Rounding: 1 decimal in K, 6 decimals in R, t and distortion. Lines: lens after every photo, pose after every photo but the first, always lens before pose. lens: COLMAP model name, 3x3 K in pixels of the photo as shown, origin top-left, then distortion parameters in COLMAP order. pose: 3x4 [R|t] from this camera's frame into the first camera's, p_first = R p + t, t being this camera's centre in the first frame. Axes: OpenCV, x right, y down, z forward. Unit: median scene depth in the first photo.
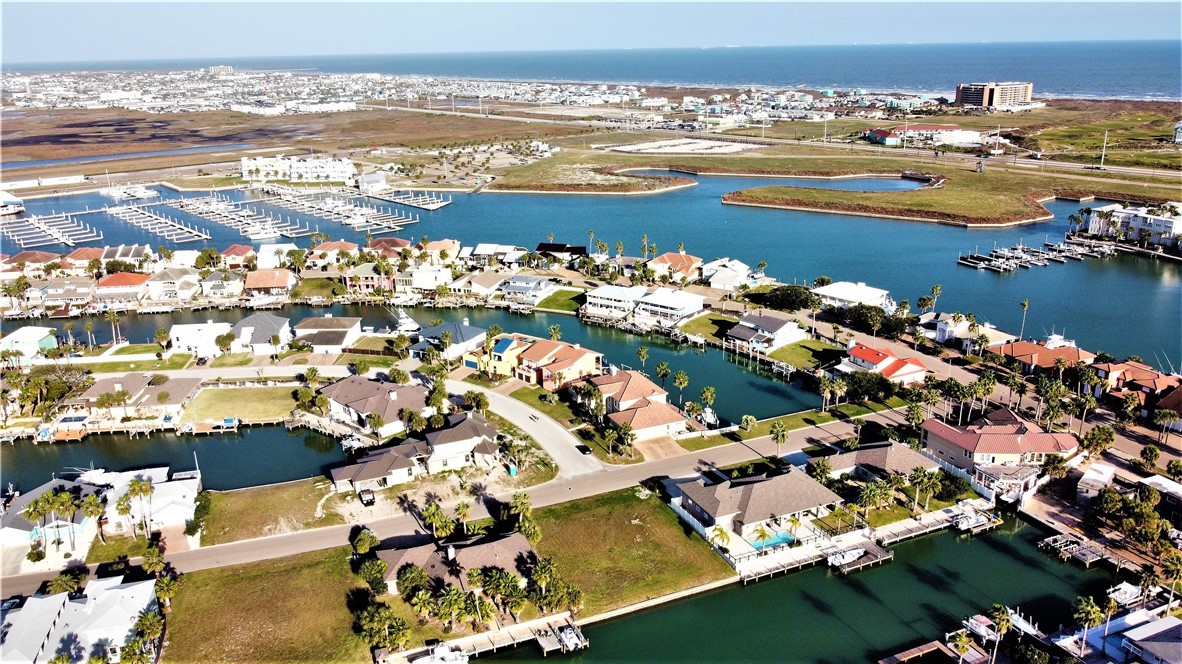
lens RADIAL K [[893.0, 0, 594.4], [0, 893.0, 331.4], [0, 0, 1]] dist [-0.001267, -0.006748]
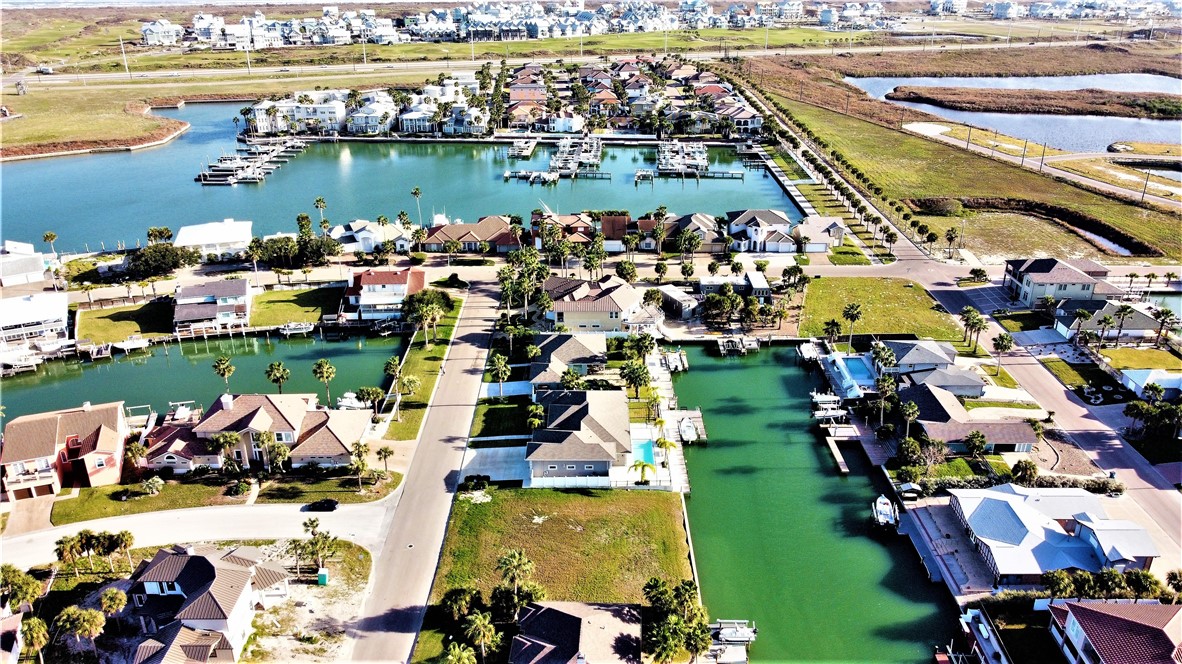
lens RADIAL K [[893.0, 0, 594.4], [0, 893.0, 331.4], [0, 0, 1]] dist [-0.001267, -0.006748]
pose [[0.398908, -0.347800, 0.848474, -0.437112], [0.268903, 0.928970, 0.254372, -0.106812], [-0.876677, 0.126686, 0.464098, 0.438073]]
